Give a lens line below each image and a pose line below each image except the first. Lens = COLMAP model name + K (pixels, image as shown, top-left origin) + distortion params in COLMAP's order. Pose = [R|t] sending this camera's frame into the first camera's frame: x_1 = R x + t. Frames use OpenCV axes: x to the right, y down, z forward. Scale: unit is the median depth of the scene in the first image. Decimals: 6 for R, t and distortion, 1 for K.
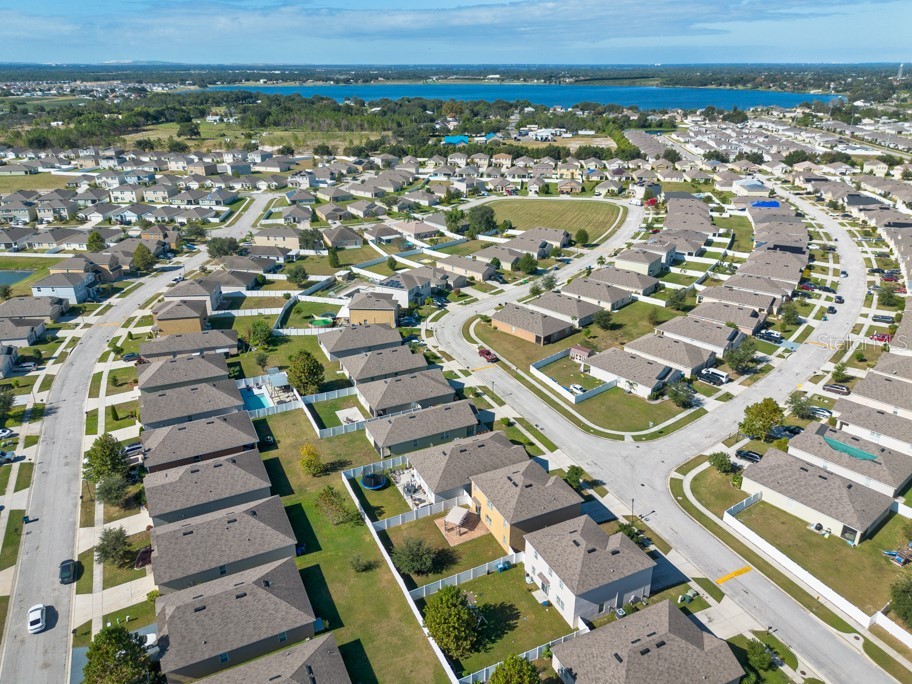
lens RADIAL K [[654.4, 0, 456.0], [0, 654.4, 342.0], [0, 0, 1]] dist [0.098672, -0.110461]
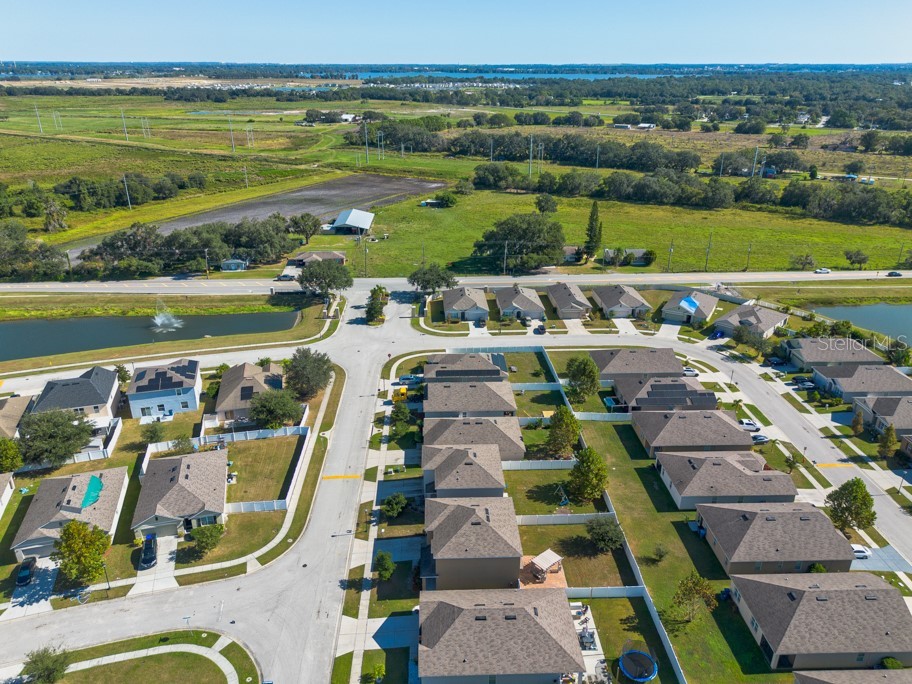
lens RADIAL K [[654.4, 0, 456.0], [0, 654.4, 342.0], [0, 0, 1]] dist [0.098672, -0.110461]
pose [[-0.916842, -0.158333, 0.366512, -0.119976], [0.153683, 0.707306, 0.689999, -0.415356], [-0.368486, 0.688947, -0.624156, 0.989150]]
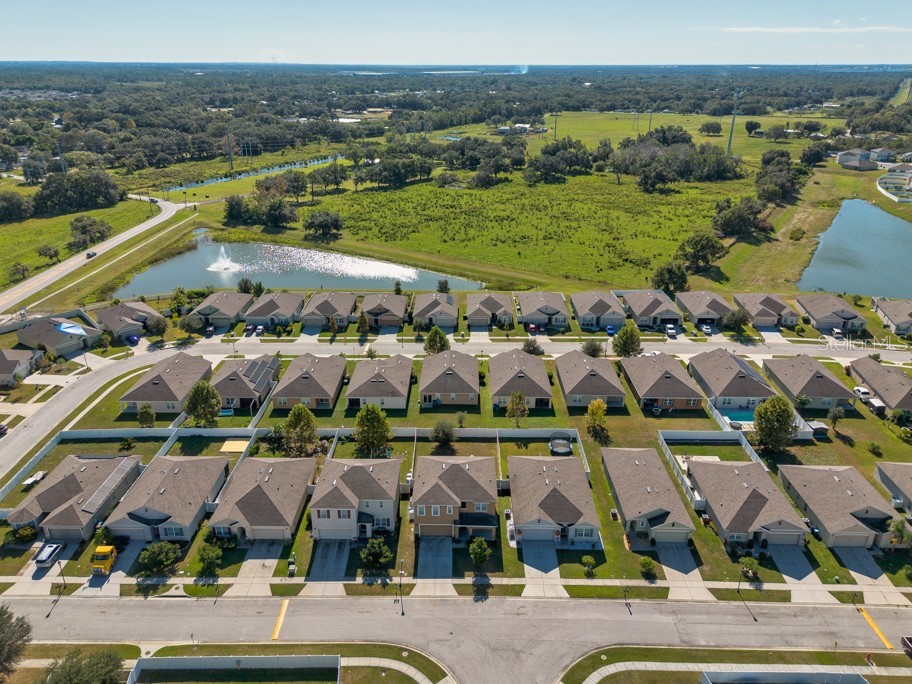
lens RADIAL K [[654.4, 0, 456.0], [0, 654.4, 342.0], [0, 0, 1]] dist [0.098672, -0.110461]
pose [[-0.446252, 0.348624, -0.824209, 0.607338], [-0.351368, 0.778783, 0.519652, -0.328510], [0.823043, 0.521496, -0.225038, 0.788727]]
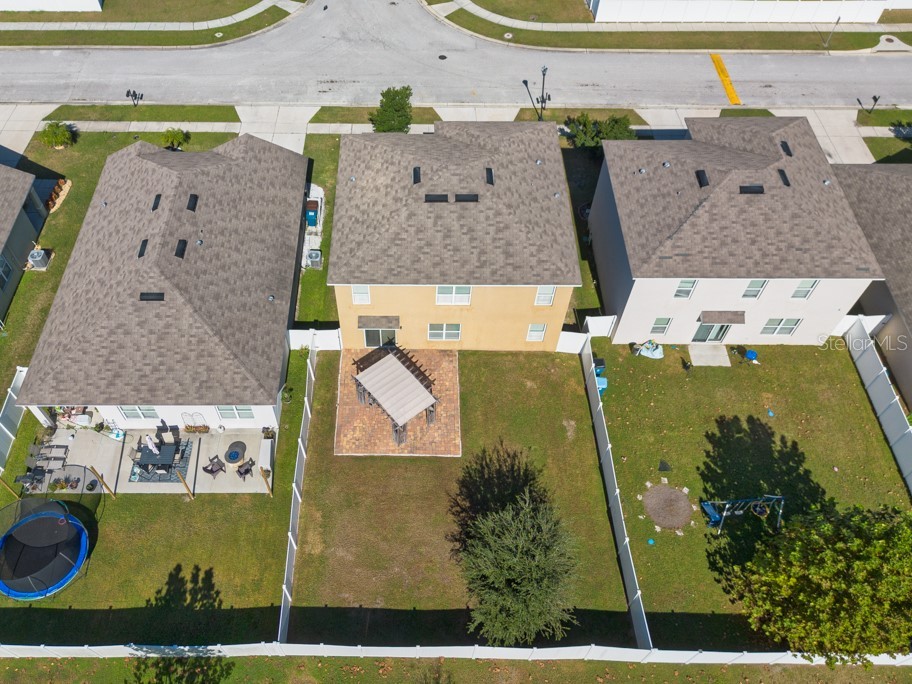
lens RADIAL K [[708.3, 0, 414.4], [0, 708.3, 376.4], [0, 0, 1]] dist [0.054010, -0.038871]
pose [[0.436833, -0.739209, 0.512588, -0.120751], [0.352073, 0.664872, 0.658779, 0.019836], [-0.827781, -0.107309, 0.550694, 0.561968]]
